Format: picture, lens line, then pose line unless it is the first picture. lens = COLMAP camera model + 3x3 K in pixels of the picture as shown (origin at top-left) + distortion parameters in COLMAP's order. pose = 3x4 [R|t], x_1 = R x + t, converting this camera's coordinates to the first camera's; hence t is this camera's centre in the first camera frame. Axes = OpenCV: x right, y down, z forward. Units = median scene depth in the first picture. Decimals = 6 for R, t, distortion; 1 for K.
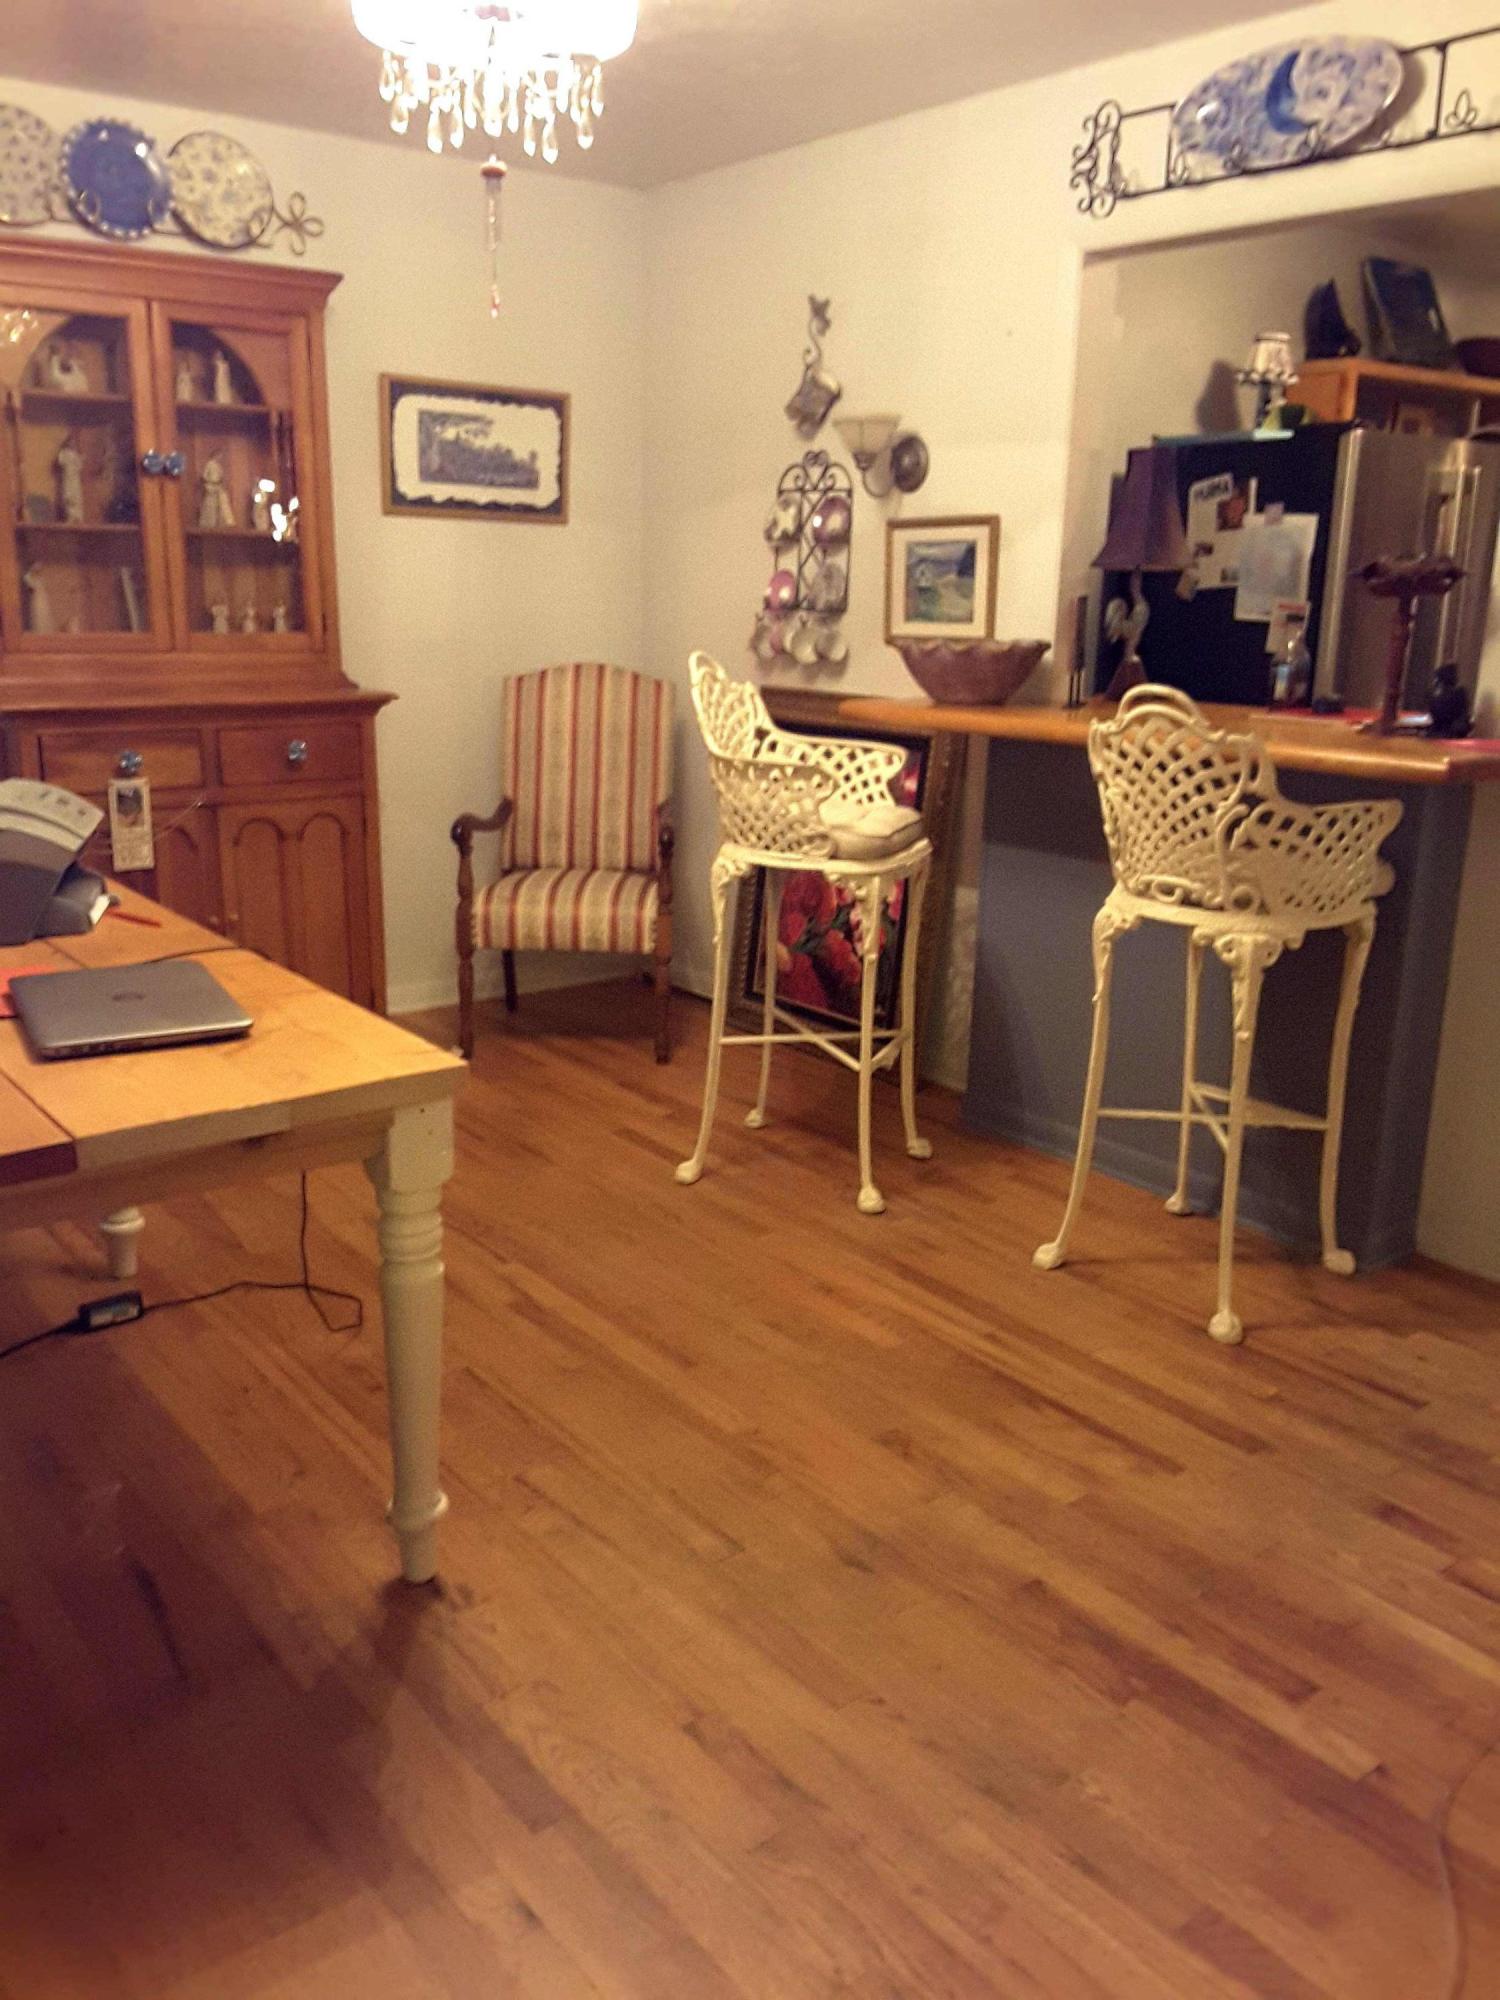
lens RADIAL K [[1603.1, 0, 752.9], [0, 1603.1, 1000.2], [0, 0, 1]] dist [0.111018, -0.172940]
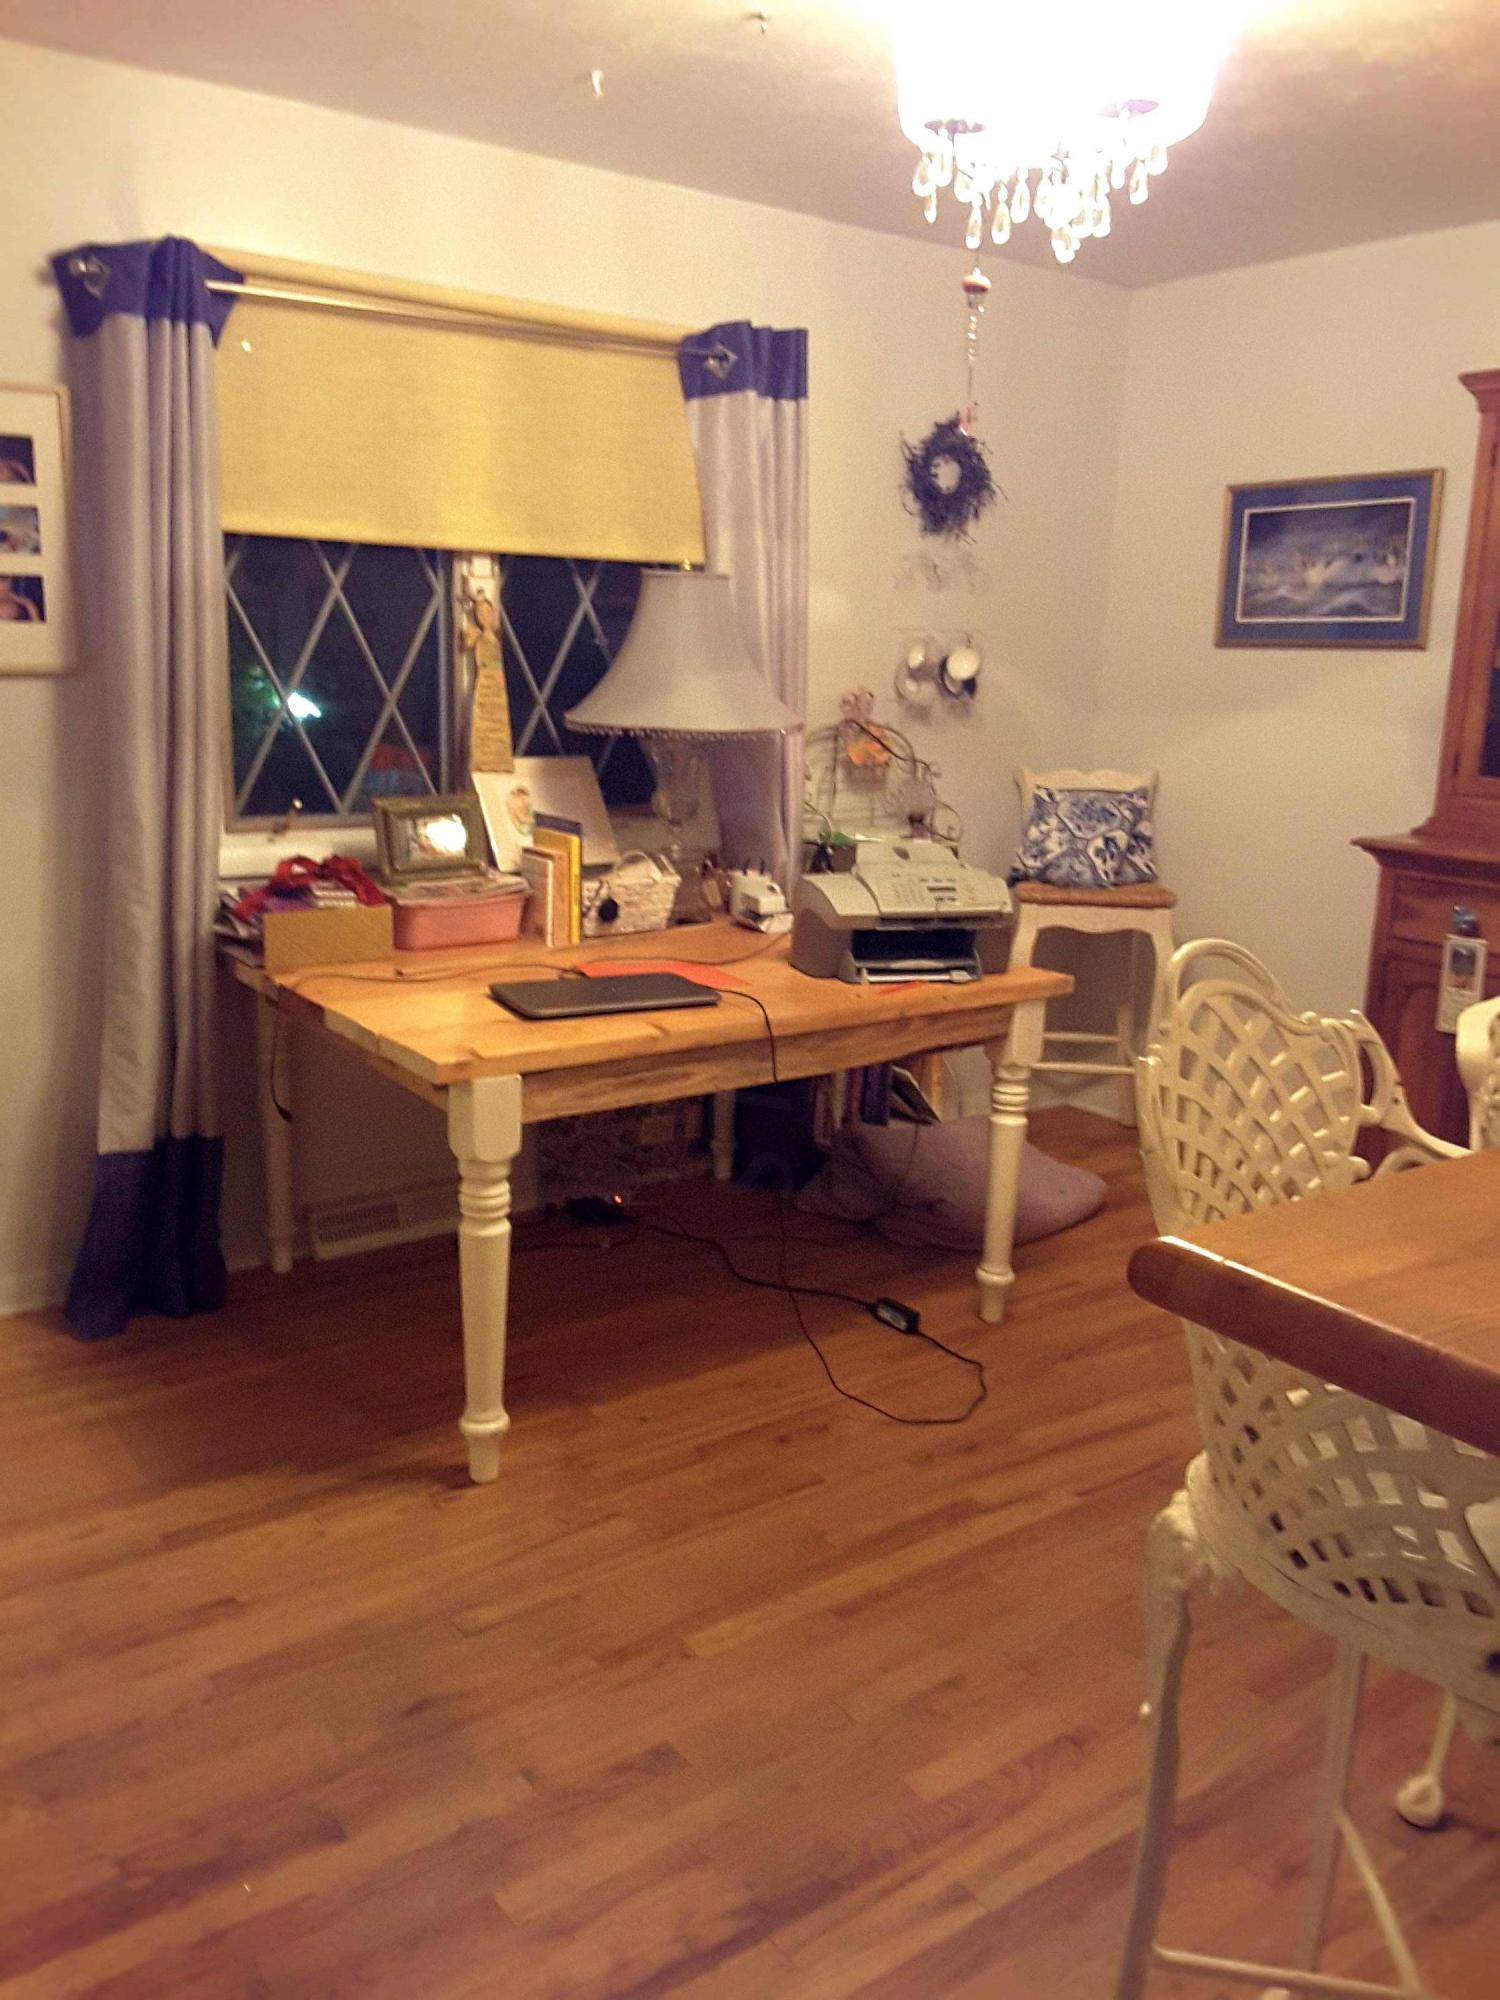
lens RADIAL K [[1603.1, 0, 760.4], [0, 1603.1, 1006.3], [0, 0, 1]] dist [0.111018, -0.172940]
pose [[-0.033948, 0.206194, -0.977922, 0.805393], [-0.287443, 0.935129, 0.207150, -0.265162], [0.957196, 0.288129, 0.027523, 0.917004]]
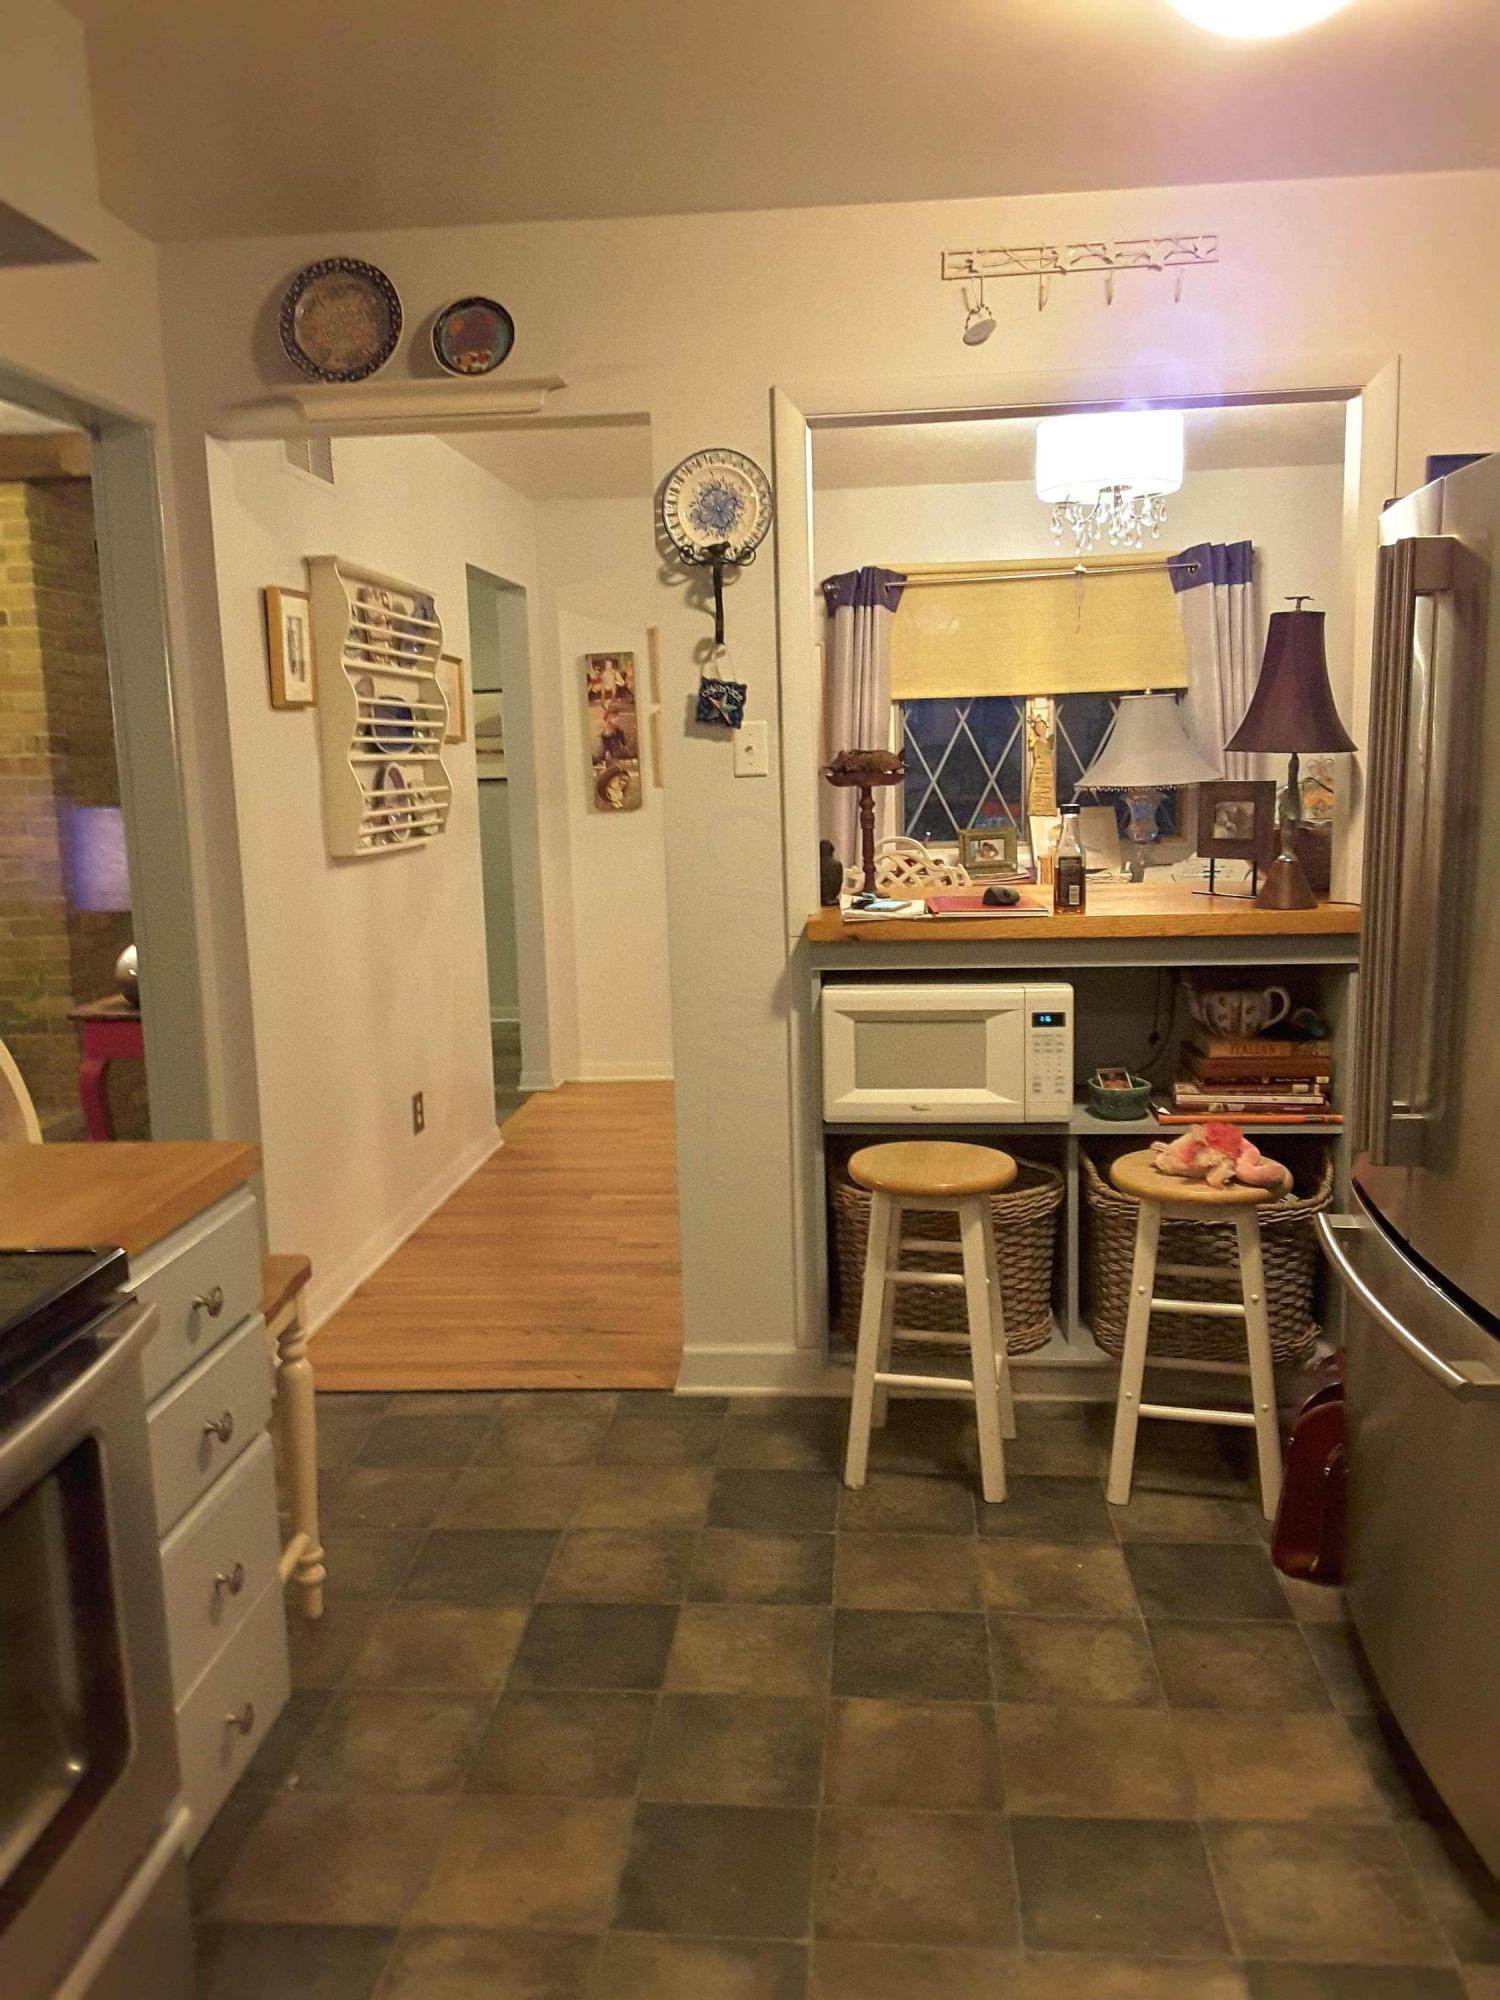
lens RADIAL K [[1603.1, 0, 750.0], [0, 1603.1, 1003.9], [0, 0, 1]] dist [0.111018, -0.172940]
pose [[-0.683862, 0.121206, -0.719474, 1.237371], [-0.166811, 0.934013, 0.315903, -0.427968], [0.710287, 0.336050, -0.618517, 1.557166]]
